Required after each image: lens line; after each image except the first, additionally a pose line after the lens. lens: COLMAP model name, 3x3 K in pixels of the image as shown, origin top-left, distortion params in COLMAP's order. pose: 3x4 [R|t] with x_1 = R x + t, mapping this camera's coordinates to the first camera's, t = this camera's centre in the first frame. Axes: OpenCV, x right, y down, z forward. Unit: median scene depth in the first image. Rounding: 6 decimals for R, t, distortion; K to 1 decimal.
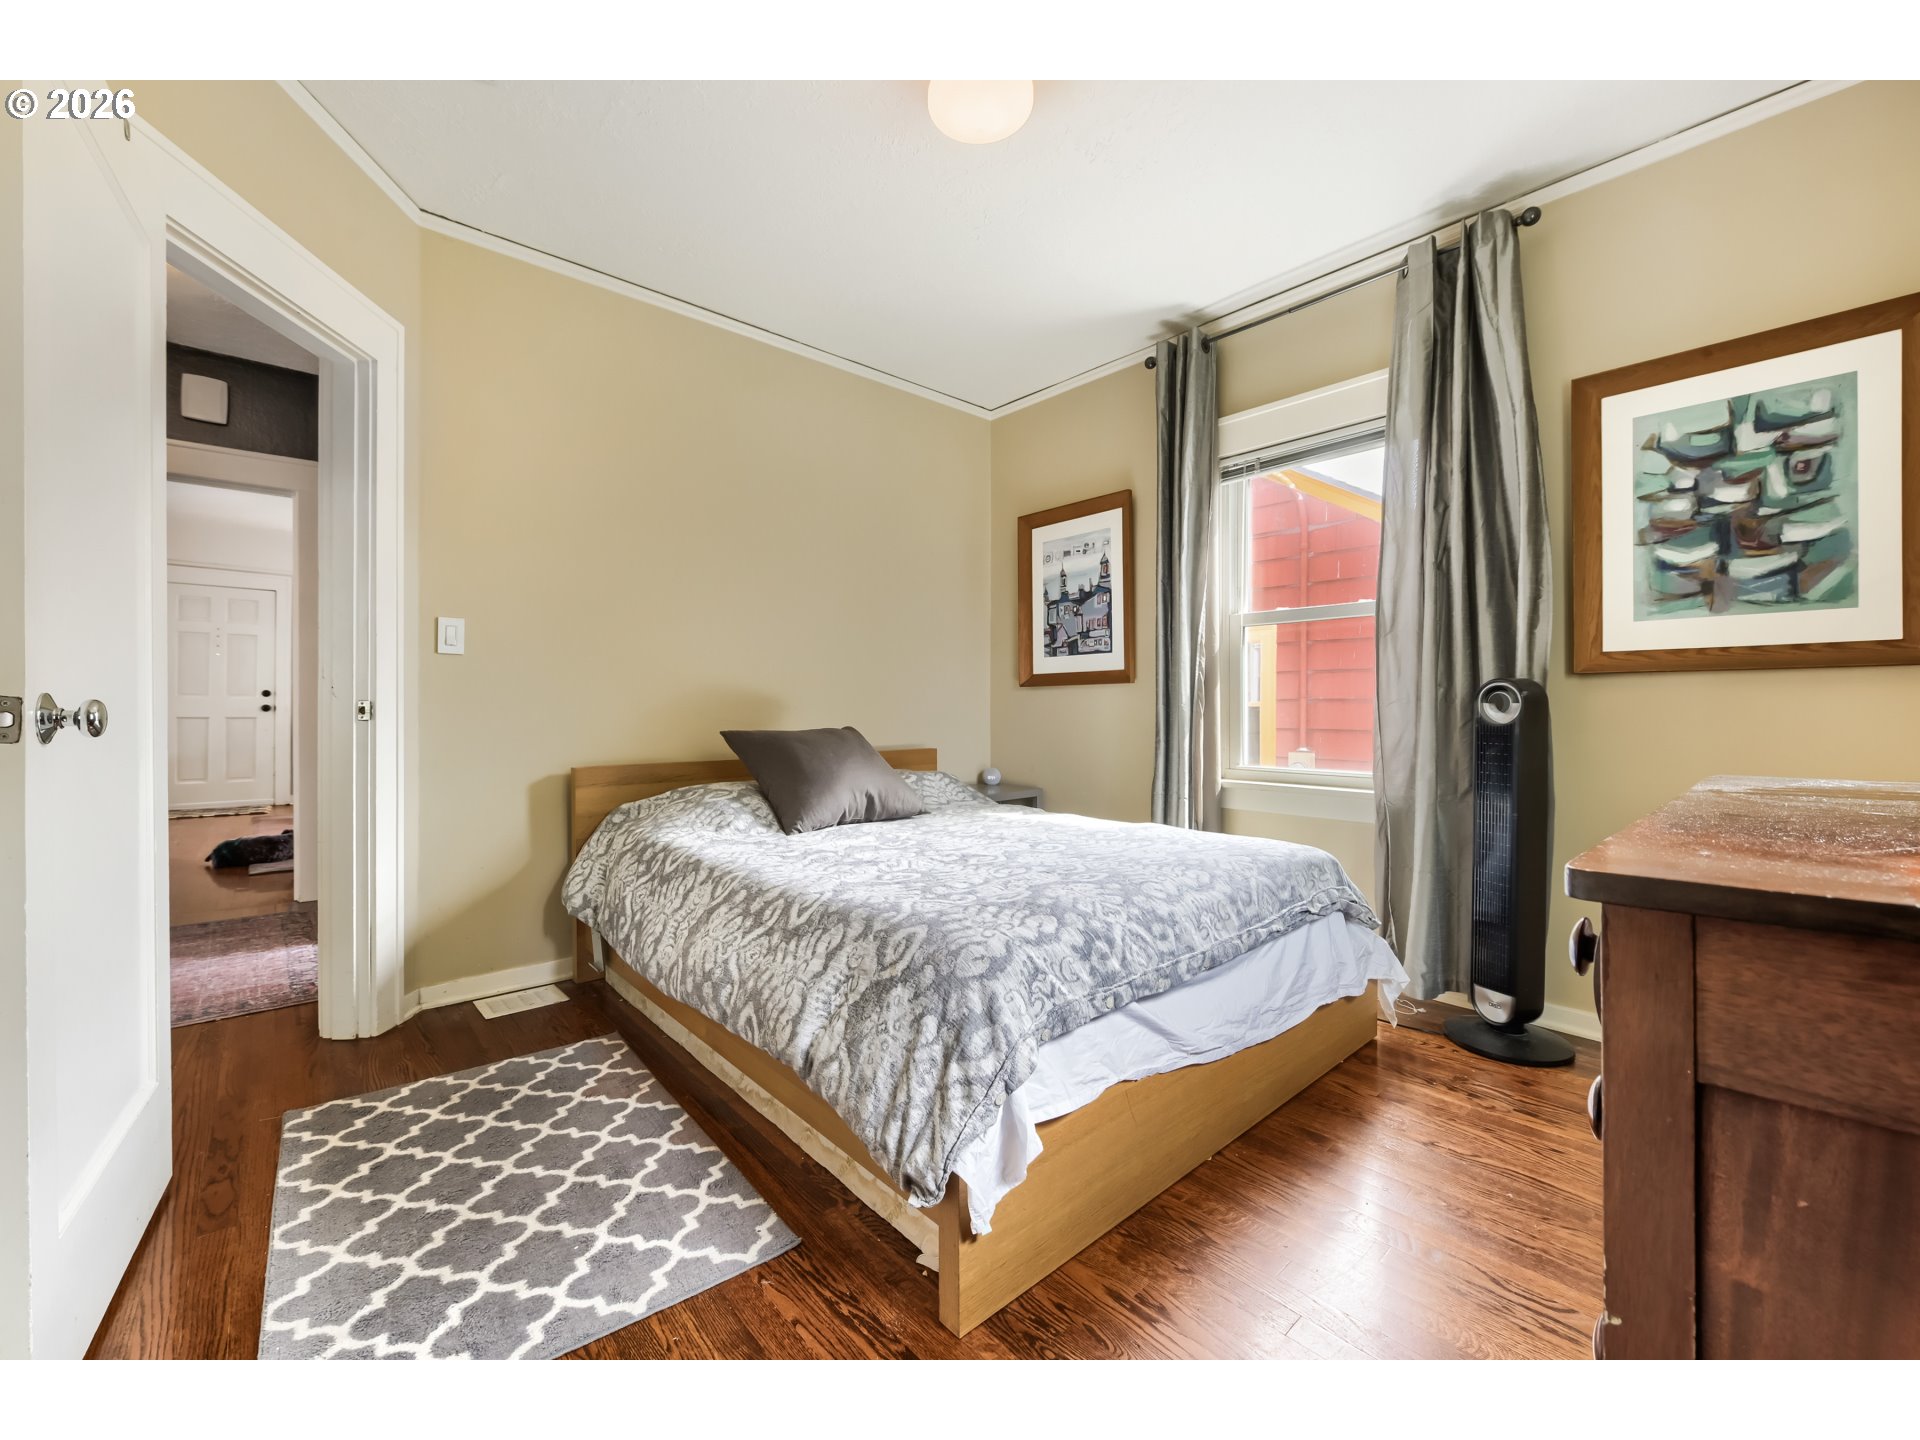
lens RADIAL K [[790.5, 0, 963.1], [0, 790.5, 706.8], [0, 0, 1]] dist [-0.009047, -0.000409]
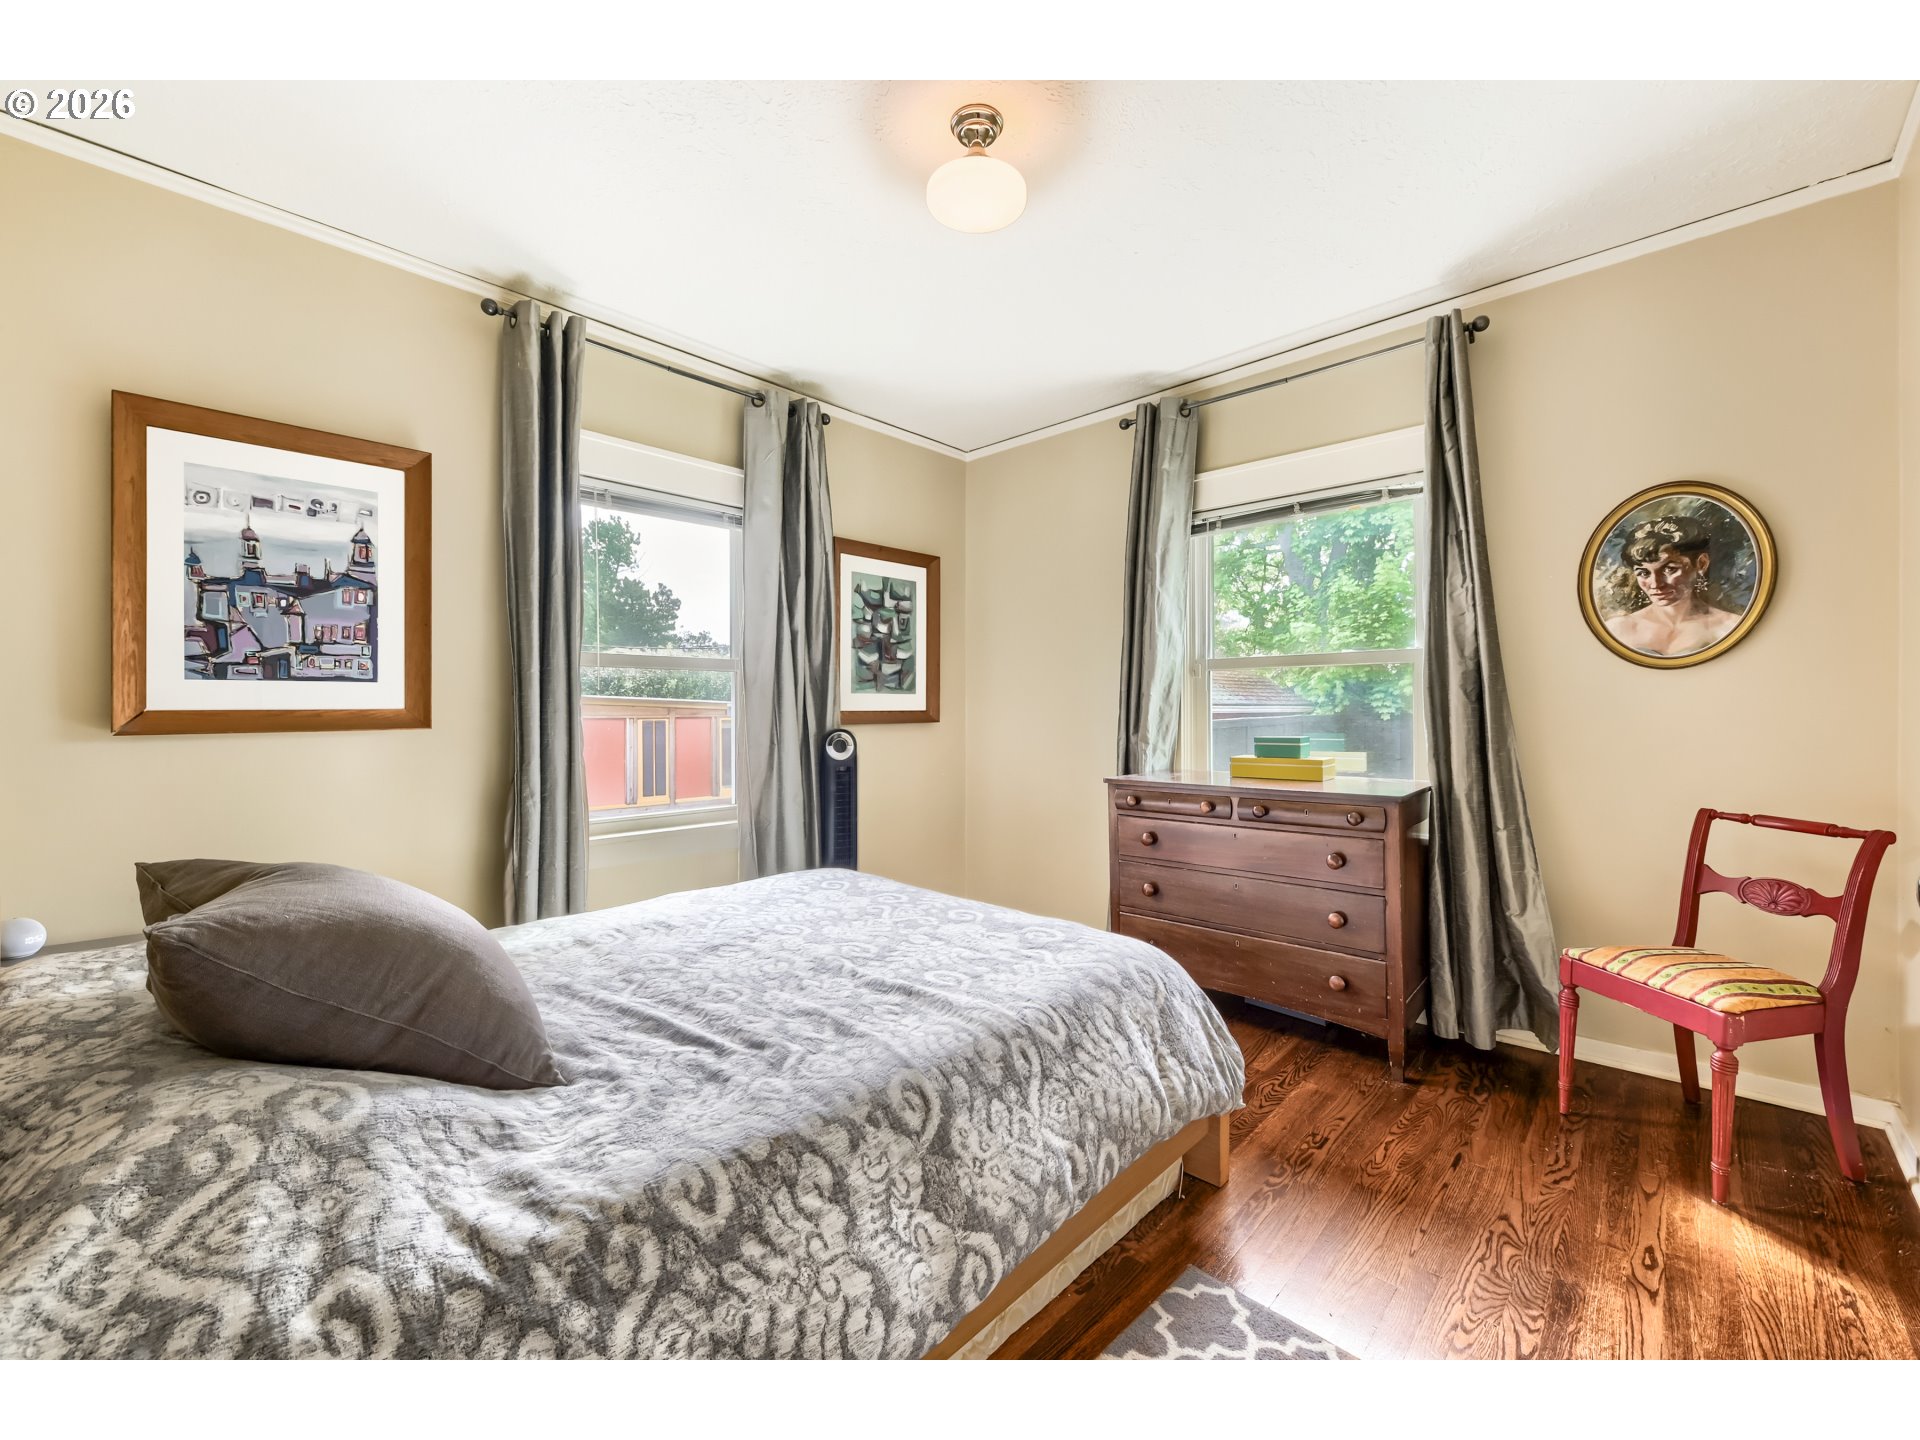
lens RADIAL K [[790.5, 0, 963.1], [0, 790.5, 706.8], [0, 0, 1]] dist [-0.009047, -0.000409]
pose [[-0.108668, 0.003885, 0.994071, -0.866113], [0.000622, 0.999992, -0.003840, -0.074870], [-0.994078, 0.000201, -0.108670, 0.972080]]
